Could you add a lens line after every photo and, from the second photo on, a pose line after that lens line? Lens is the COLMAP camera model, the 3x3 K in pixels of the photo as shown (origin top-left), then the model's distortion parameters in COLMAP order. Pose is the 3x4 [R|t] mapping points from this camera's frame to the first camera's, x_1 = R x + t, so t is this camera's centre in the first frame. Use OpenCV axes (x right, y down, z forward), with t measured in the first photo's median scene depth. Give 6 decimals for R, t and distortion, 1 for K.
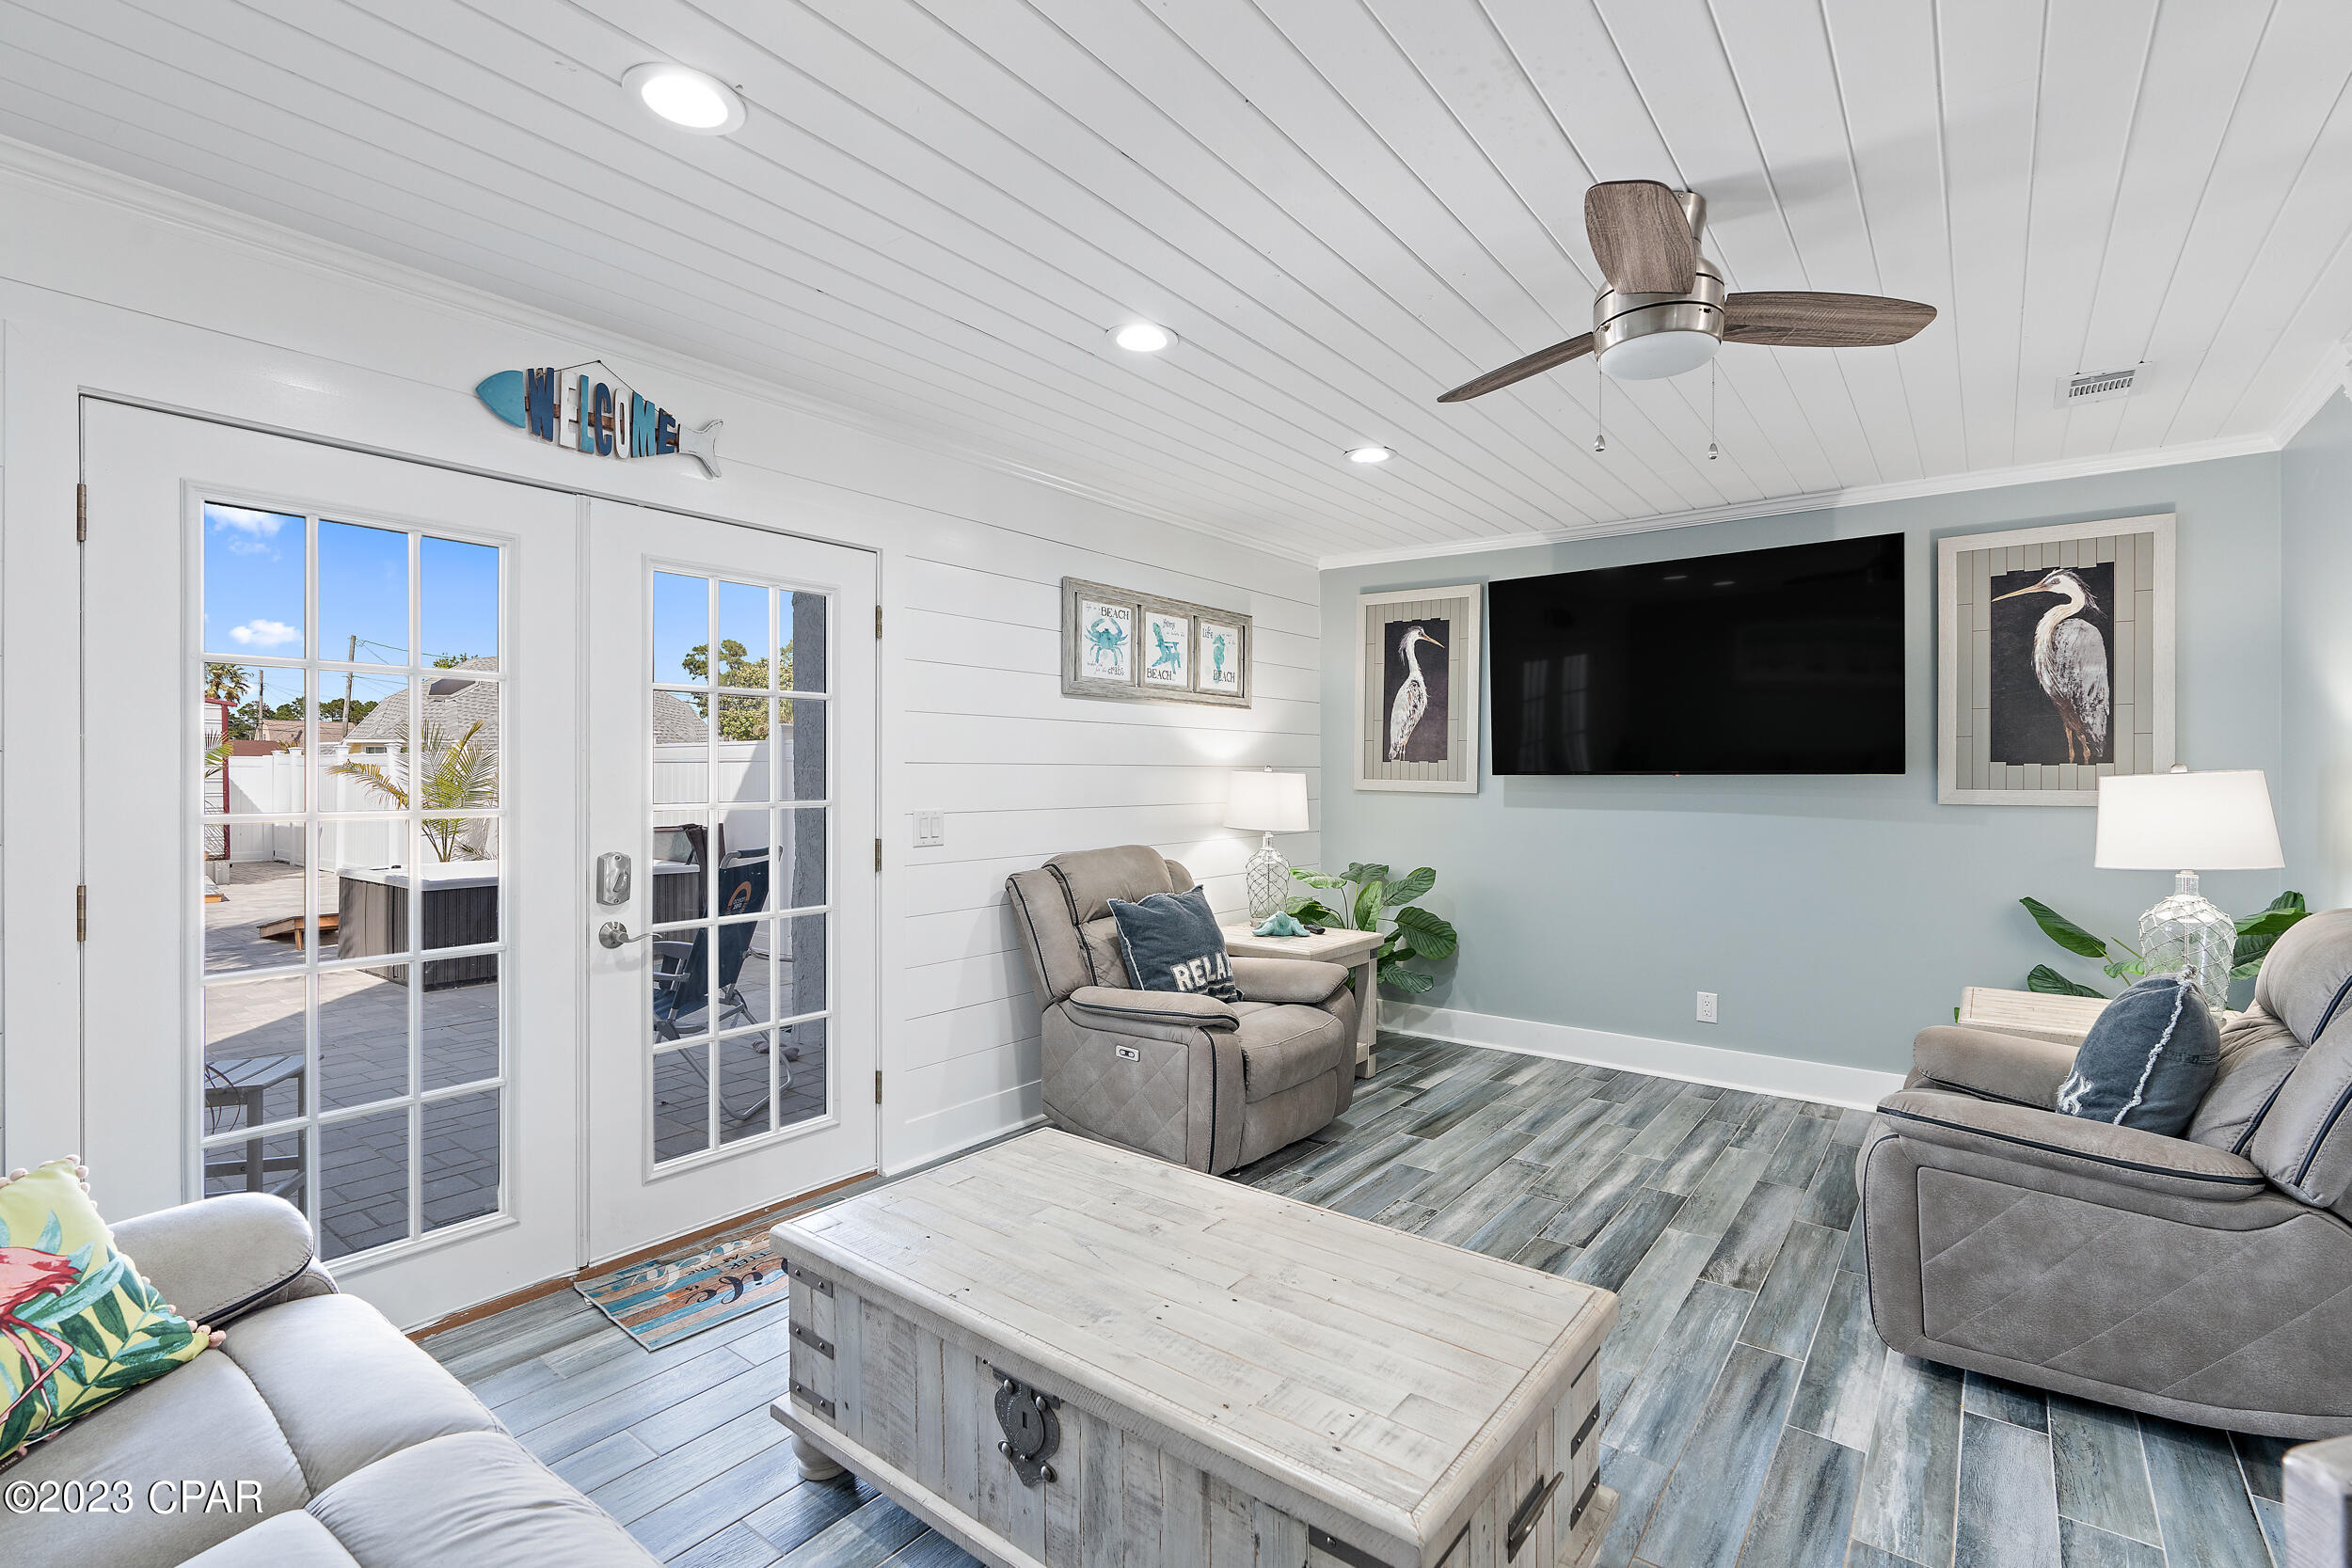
lens RADIAL K [[1060.8, 0, 1227.3], [0, 1060.8, 769.9], [0, 0, 1]] dist [-0.010510, 0.003019]
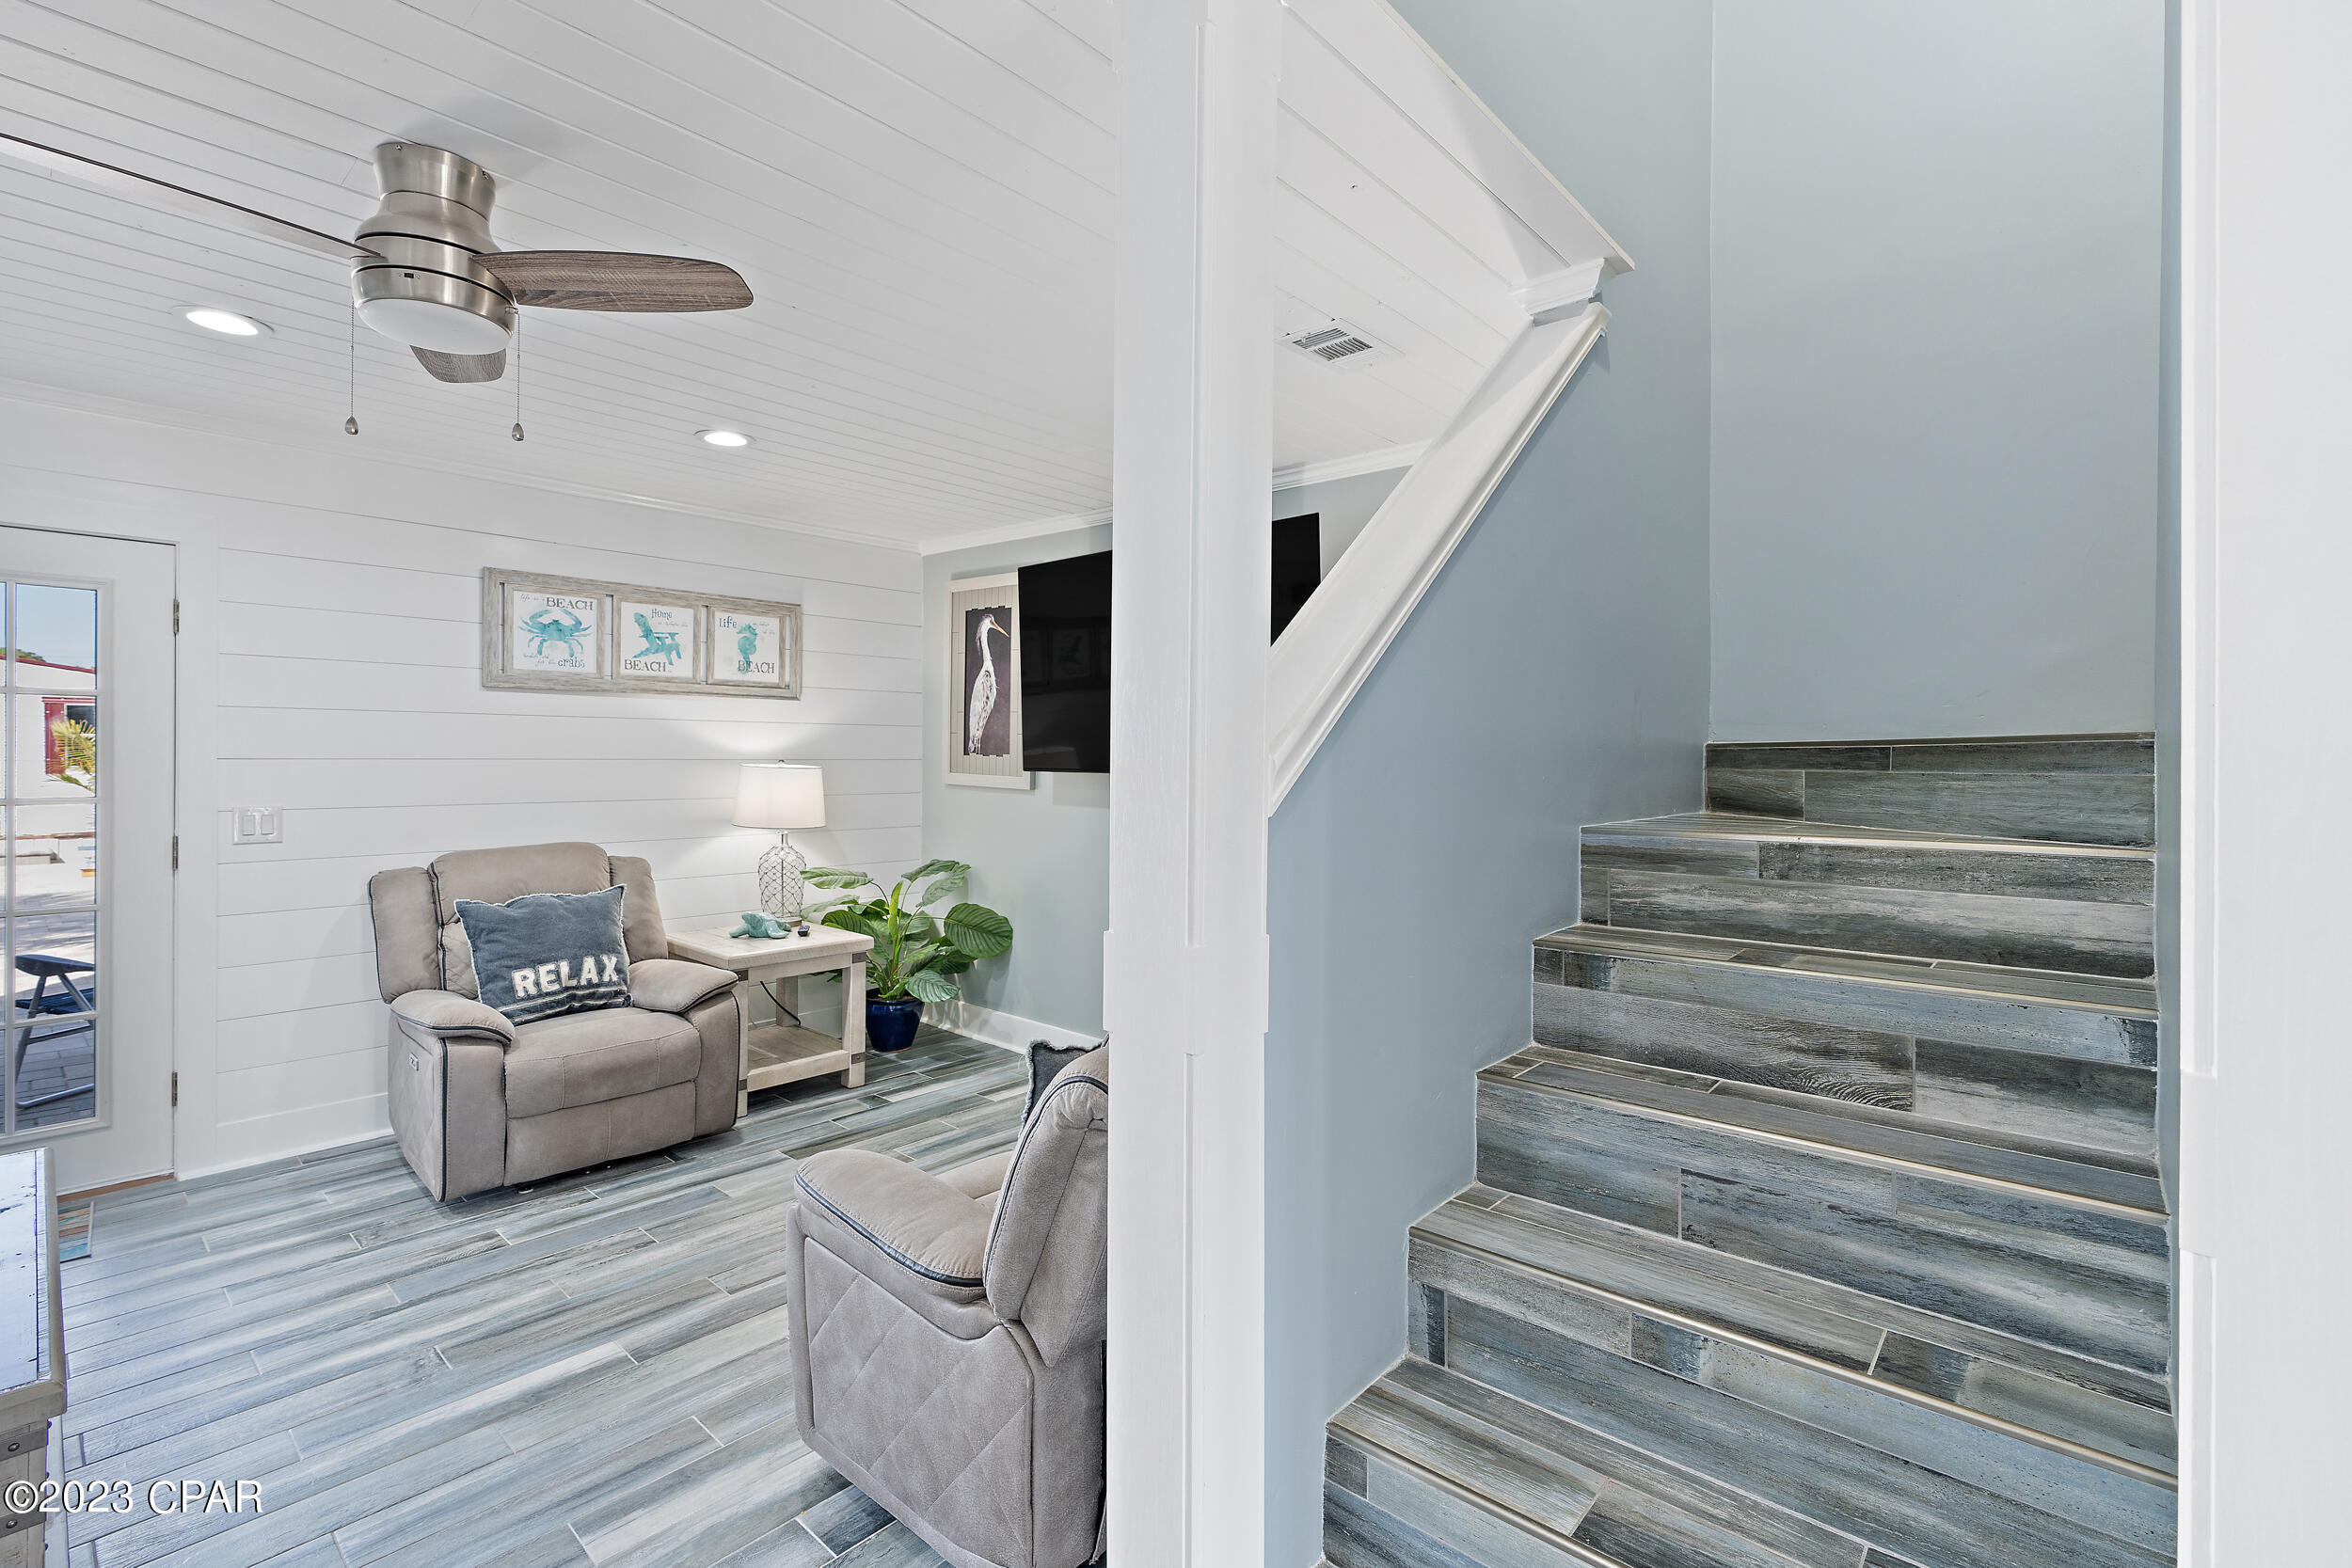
lens RADIAL K [[1060.8, 0, 1229.9], [0, 1060.8, 751.0], [0, 0, 1]] dist [-0.010510, 0.003019]
pose [[0.997147, 0.008412, -0.075010, 0.606366], [-0.008257, 0.999963, 0.002386, -0.020677], [0.075027, -0.001760, 0.997180, 0.081268]]
